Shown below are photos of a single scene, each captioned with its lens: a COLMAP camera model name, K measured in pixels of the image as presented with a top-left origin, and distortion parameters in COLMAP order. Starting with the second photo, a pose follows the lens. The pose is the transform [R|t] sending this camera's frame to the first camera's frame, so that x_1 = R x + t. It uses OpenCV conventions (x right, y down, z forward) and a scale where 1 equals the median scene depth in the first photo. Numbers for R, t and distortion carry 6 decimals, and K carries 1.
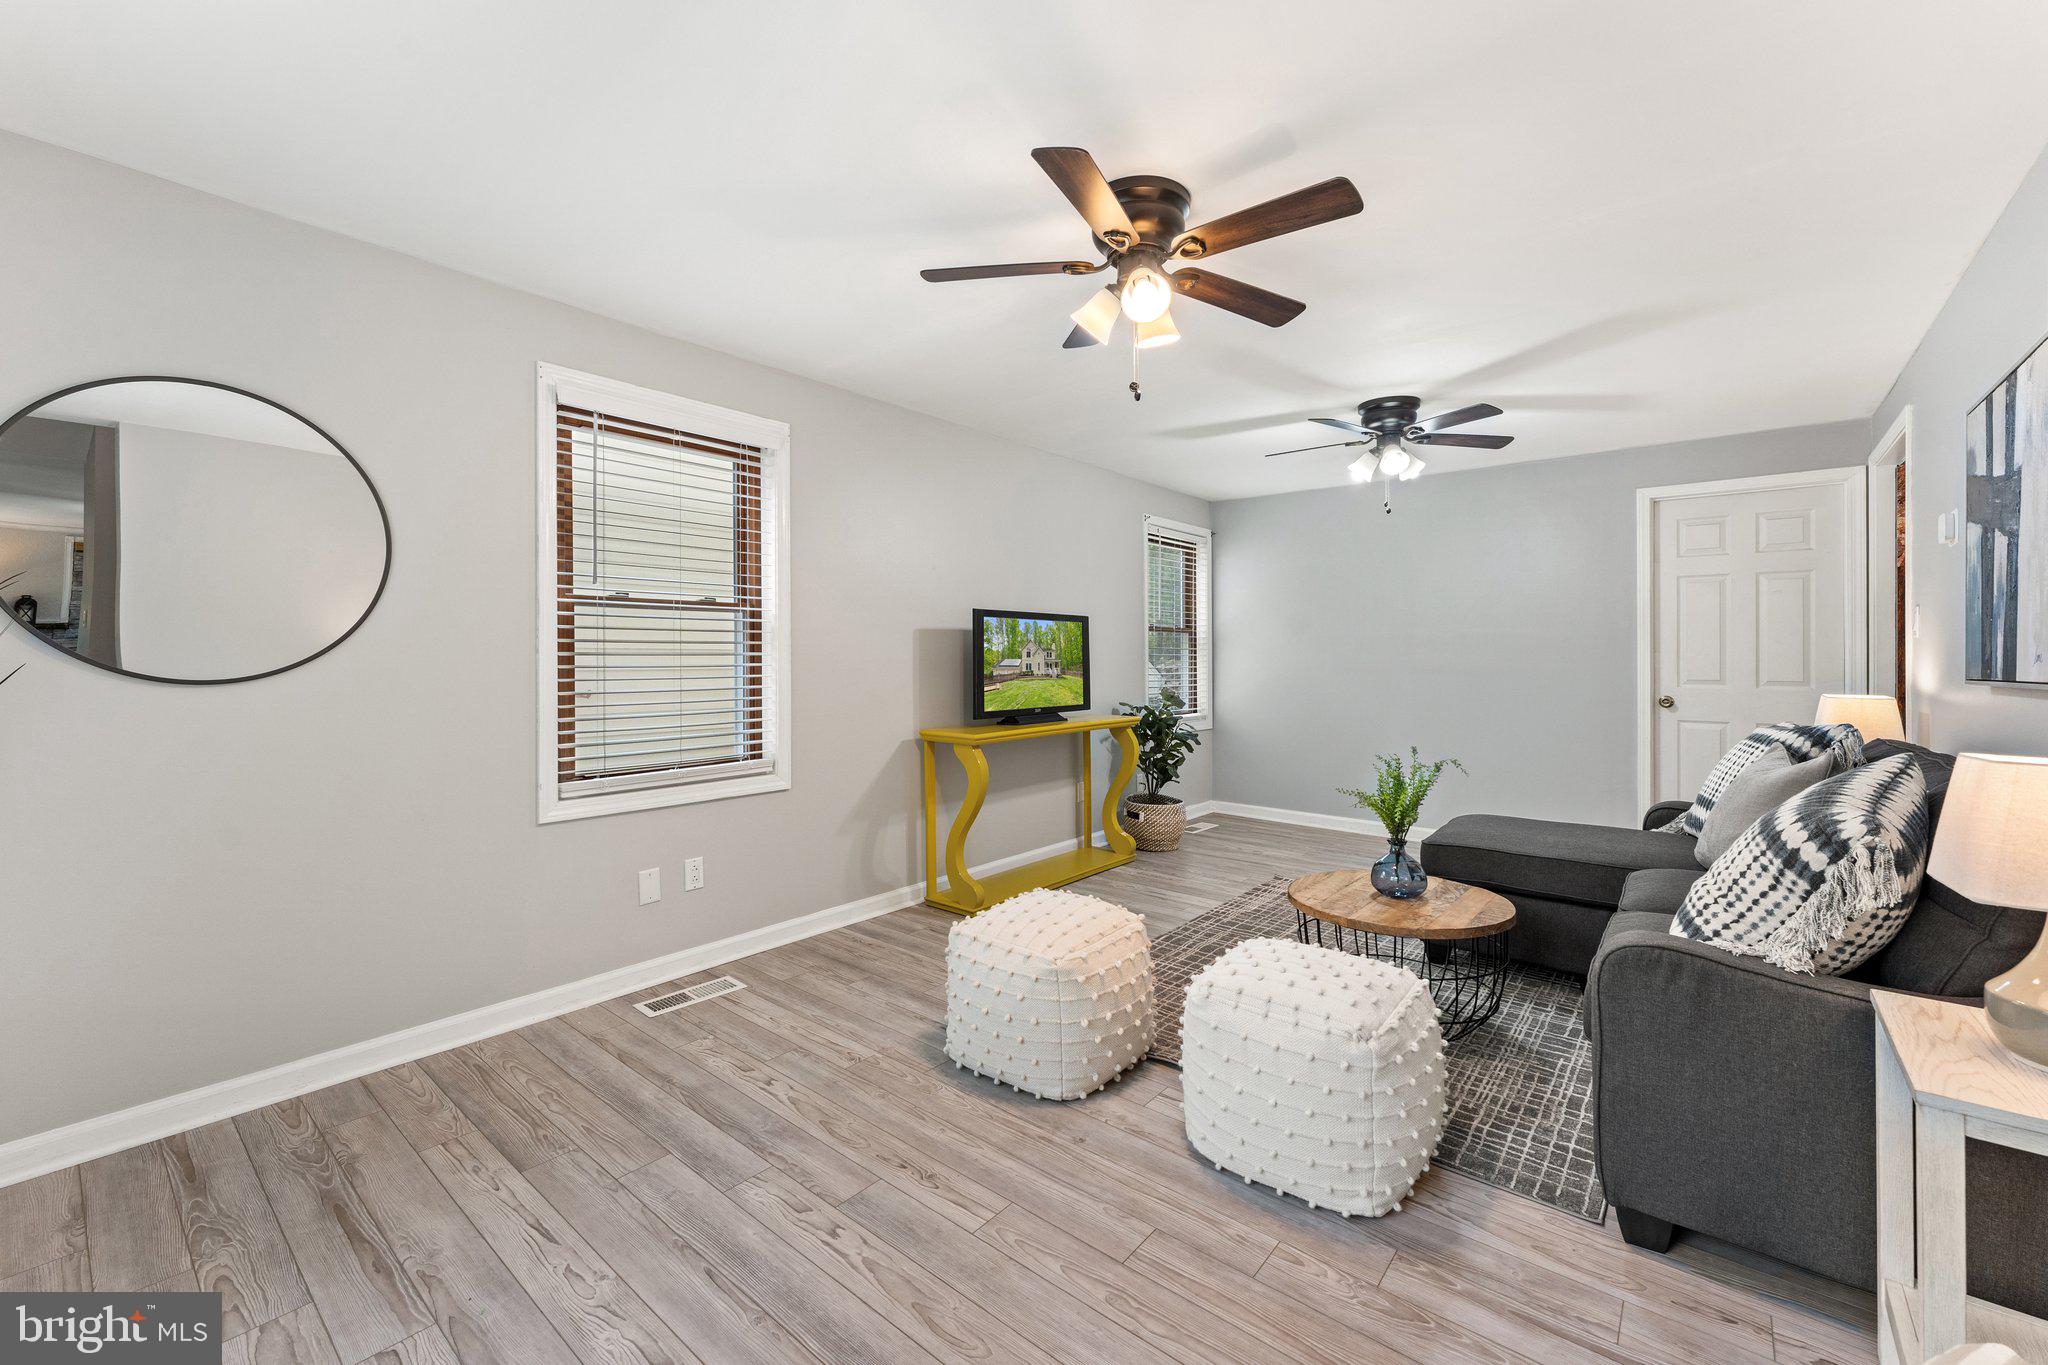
lens RADIAL K [[832.4, 0, 1047.8], [0, 832.4, 652.1], [0, 0, 1]] dist [-0.000248, -0.000583]
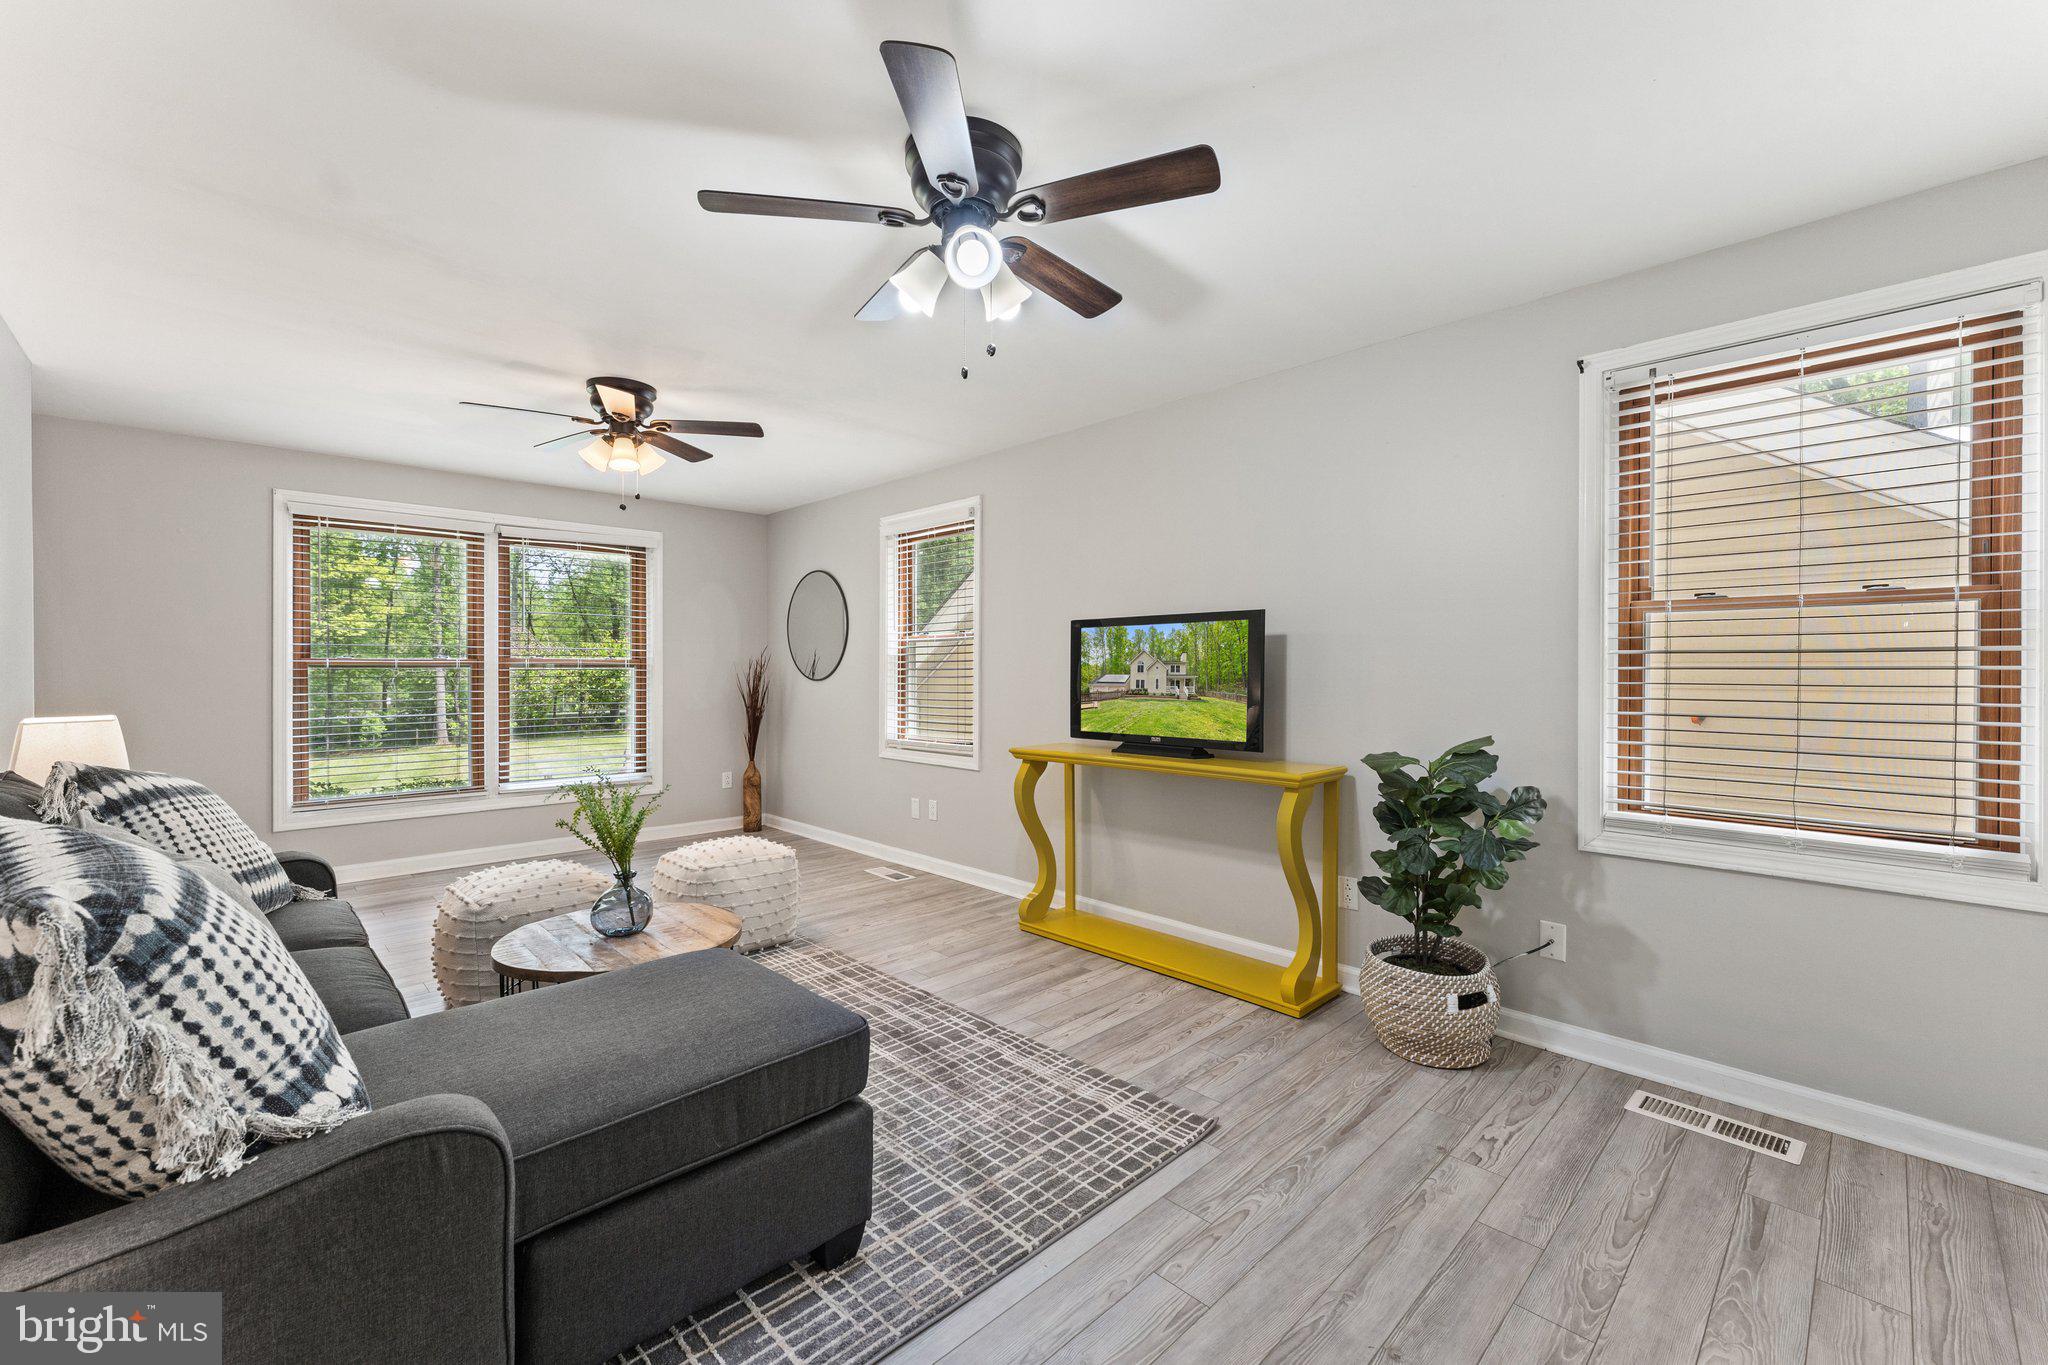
lens RADIAL K [[832.4, 0, 1013.4], [0, 832.4, 683.0], [0, 0, 1]] dist [-0.000248, -0.000583]
pose [[-0.117482, 0.015247, -0.992958, 0.798907], [0.003315, 0.999883, 0.014961, 0.004371], [0.993069, -0.001534, -0.117519, 0.970993]]
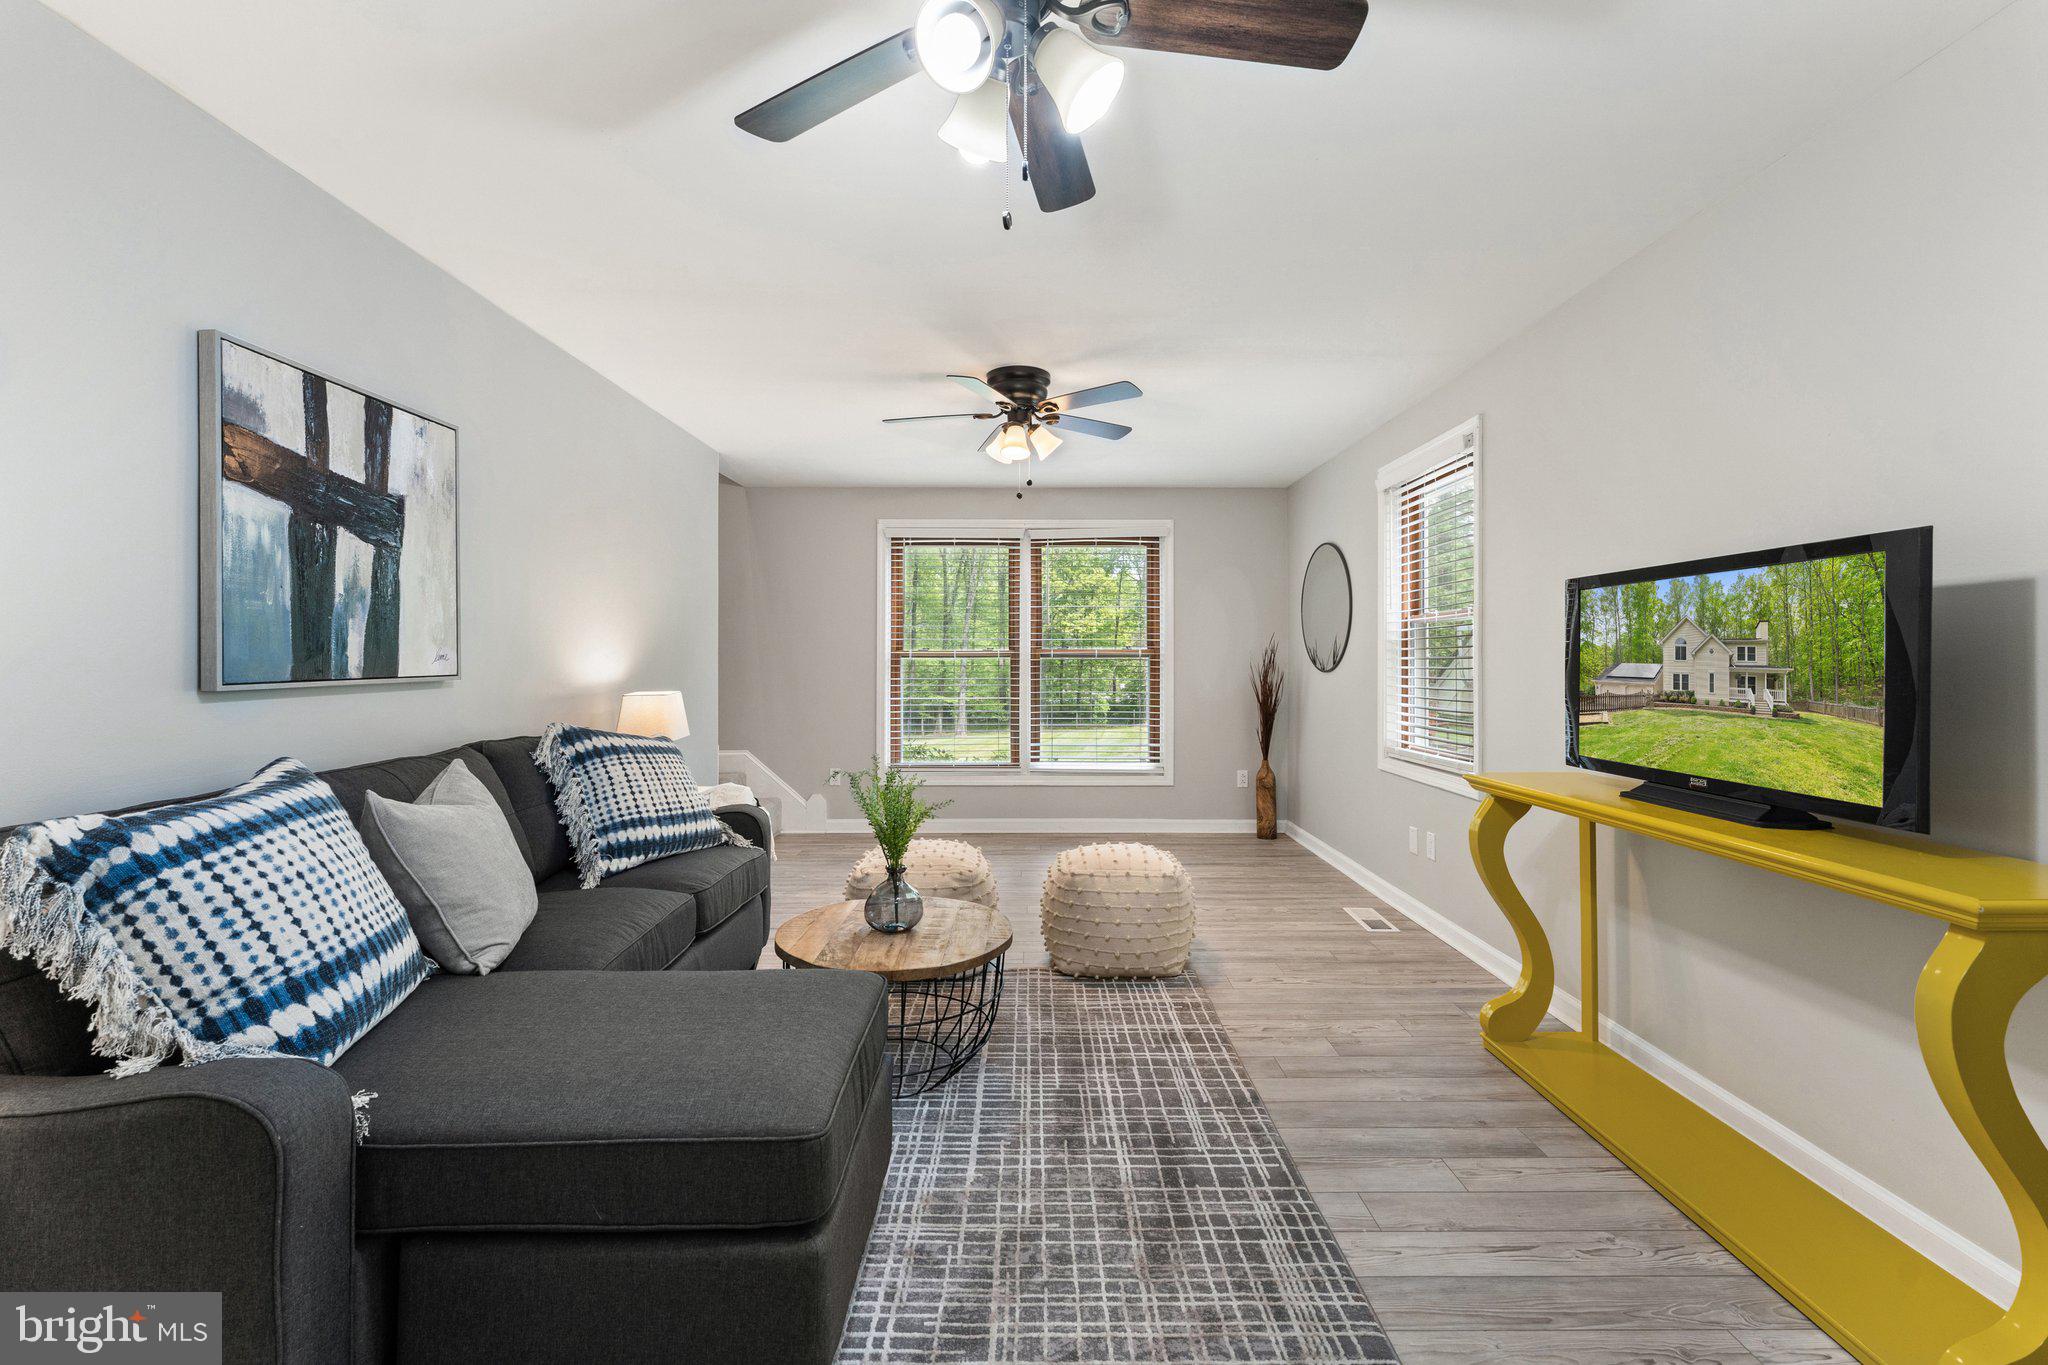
lens RADIAL K [[832.4, 0, 1028.9], [0, 832.4, 662.9], [0, 0, 1]] dist [-0.000248, -0.000583]
pose [[-0.773152, 0.000864, -0.634220, 0.548980], [0.001820, 0.999998, -0.000856, 0.006856], [0.634218, -0.001817, -0.773152, 1.125732]]
